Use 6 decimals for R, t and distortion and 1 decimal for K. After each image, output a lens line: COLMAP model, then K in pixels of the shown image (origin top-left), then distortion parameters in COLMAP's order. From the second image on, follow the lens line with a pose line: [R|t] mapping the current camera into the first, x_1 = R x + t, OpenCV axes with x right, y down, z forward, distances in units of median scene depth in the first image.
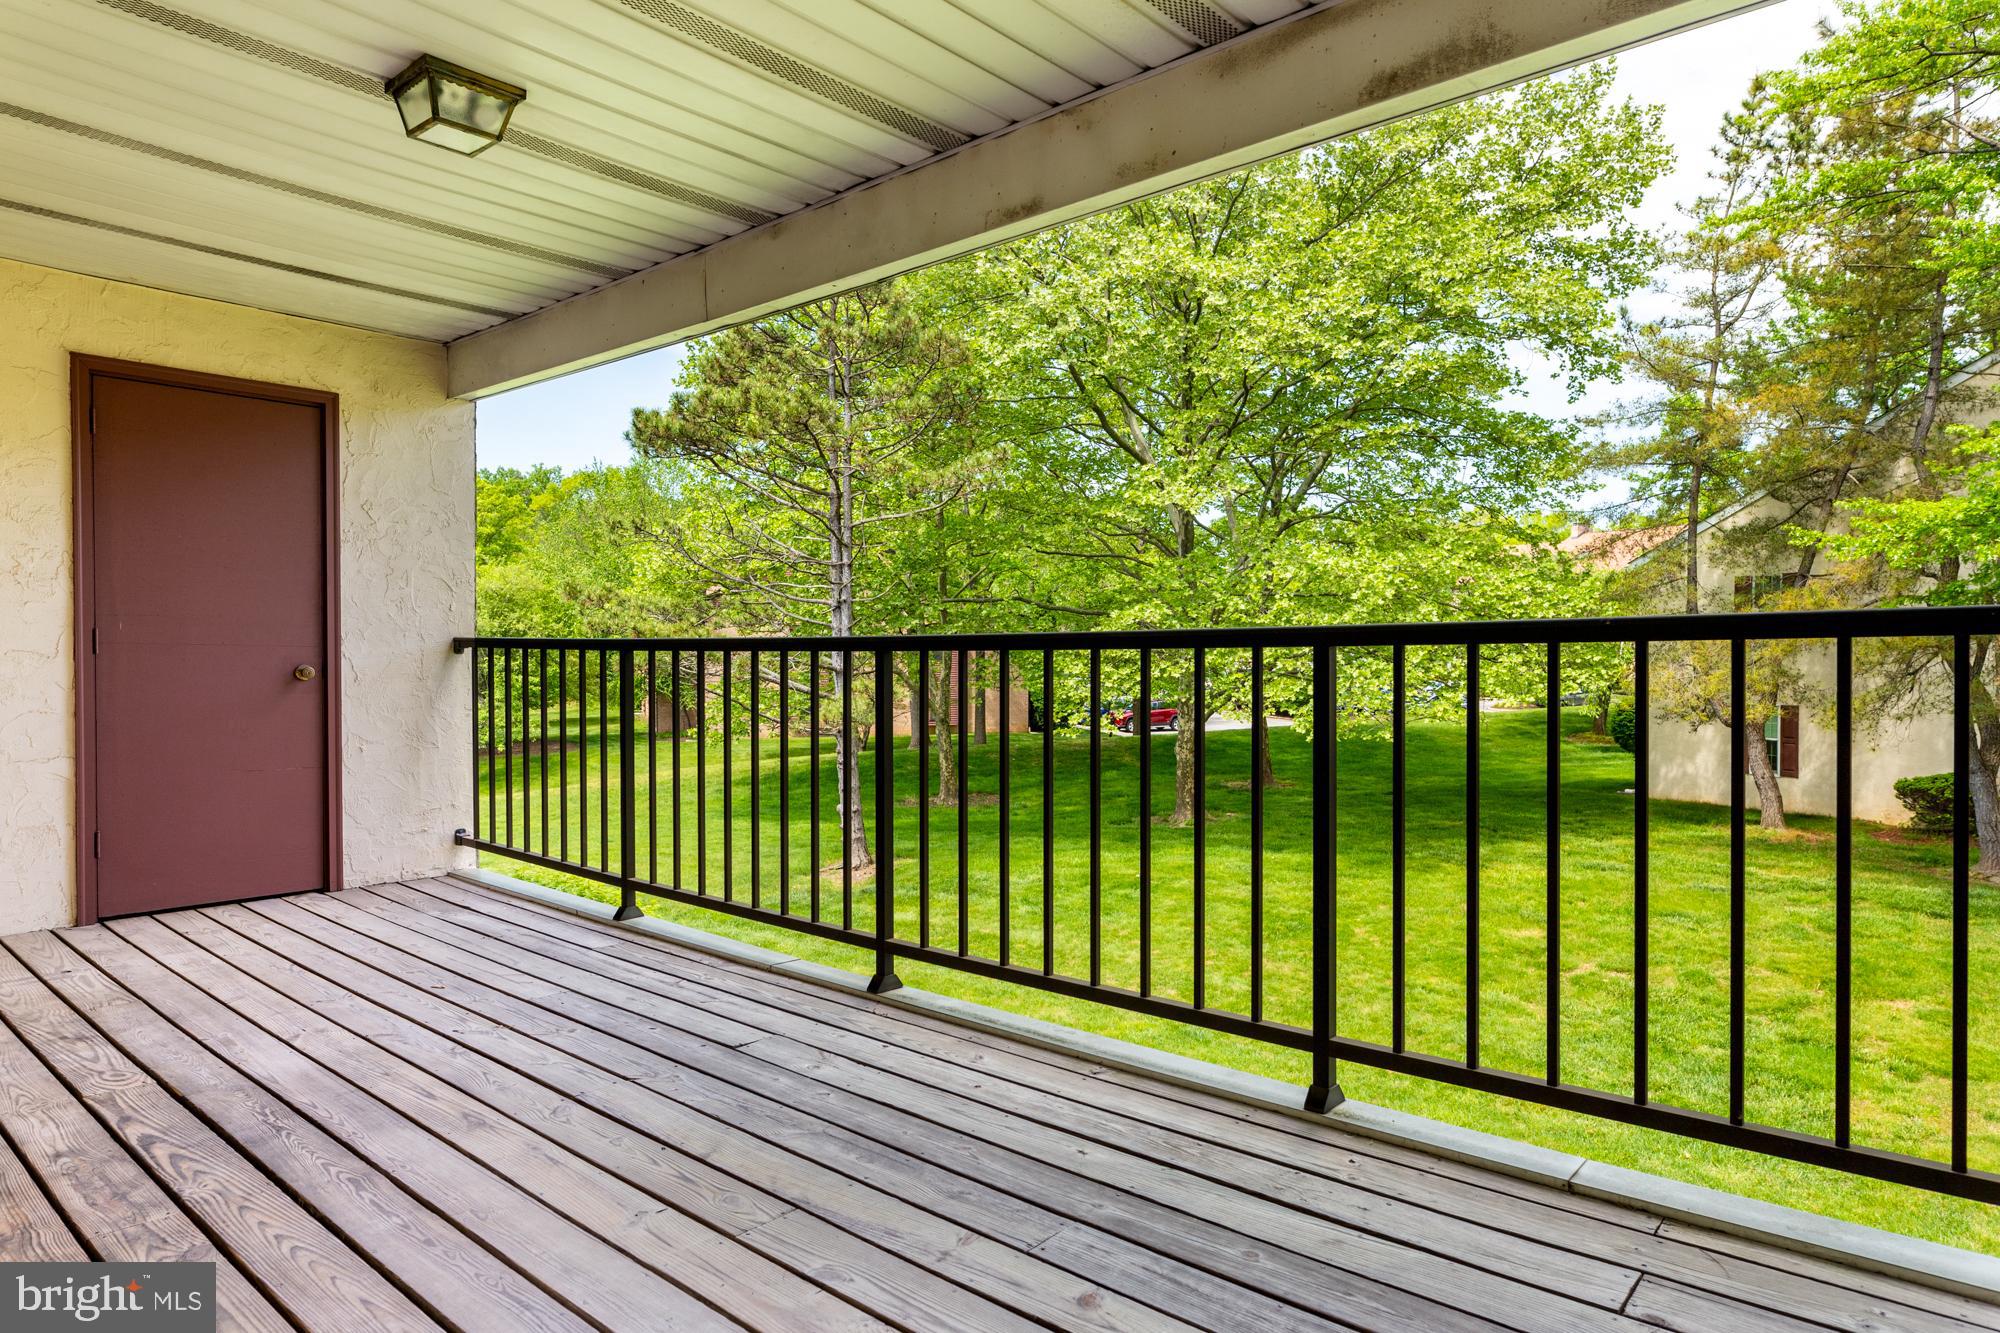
lens RADIAL K [[1165.6, 0, 1000.0], [0, 1165.6, 666.5], [0, 0, 1]] dist [0.002161, 0.000366]
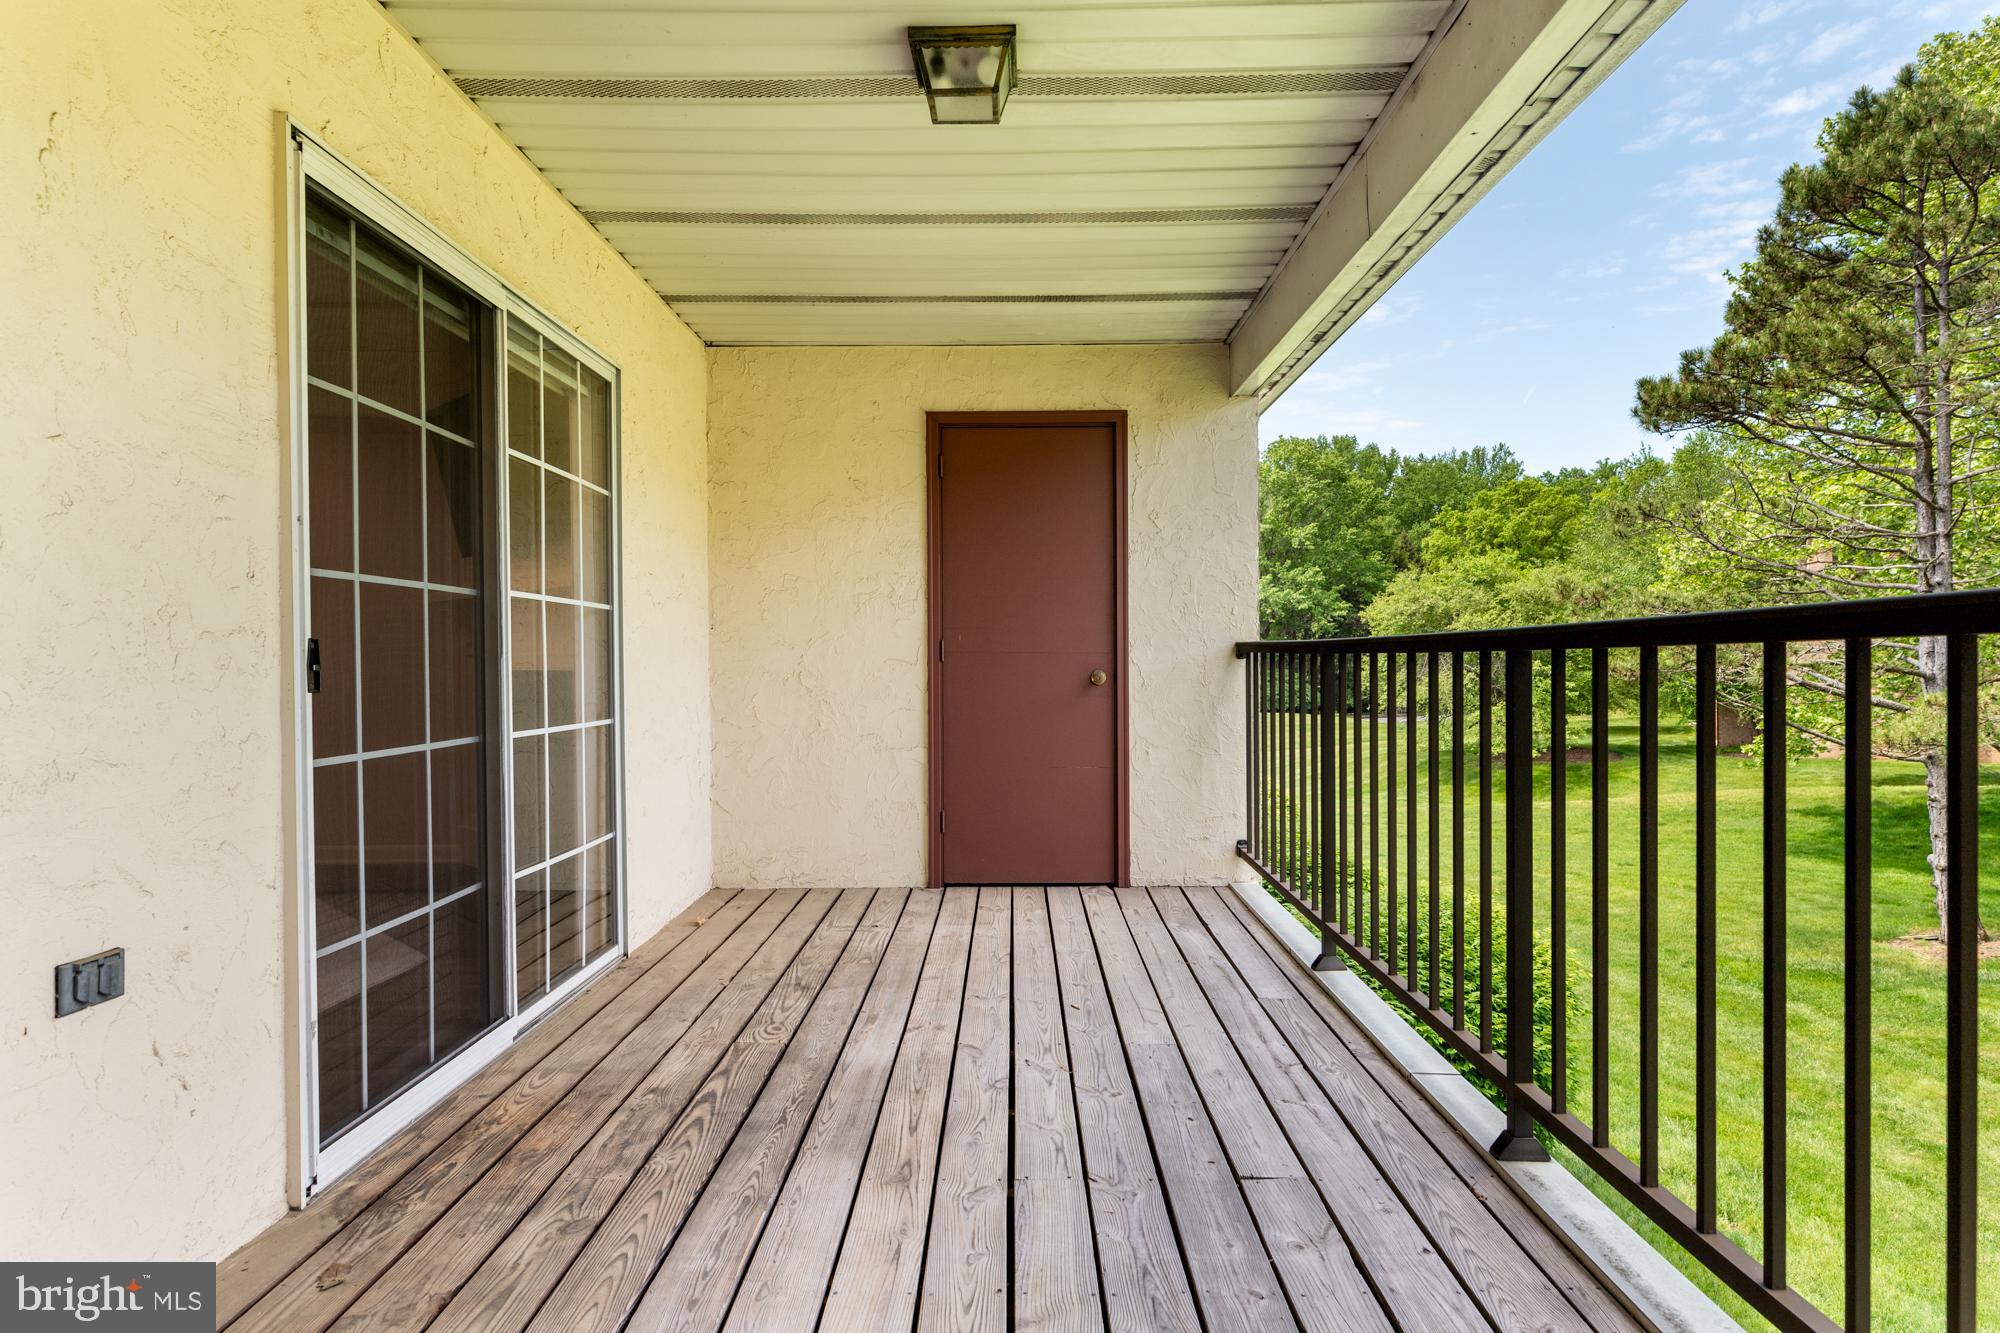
lens RADIAL K [[1165.6, 0, 1000.0], [0, 1165.6, 666.5], [0, 0, 1]] dist [0.002161, 0.000366]
pose [[0.659966, -0.002723, -0.751291, 0.160458], [0.000047, 0.999994, -0.003583, -0.001257], [0.751296, 0.002329, 0.659961, 0.259074]]
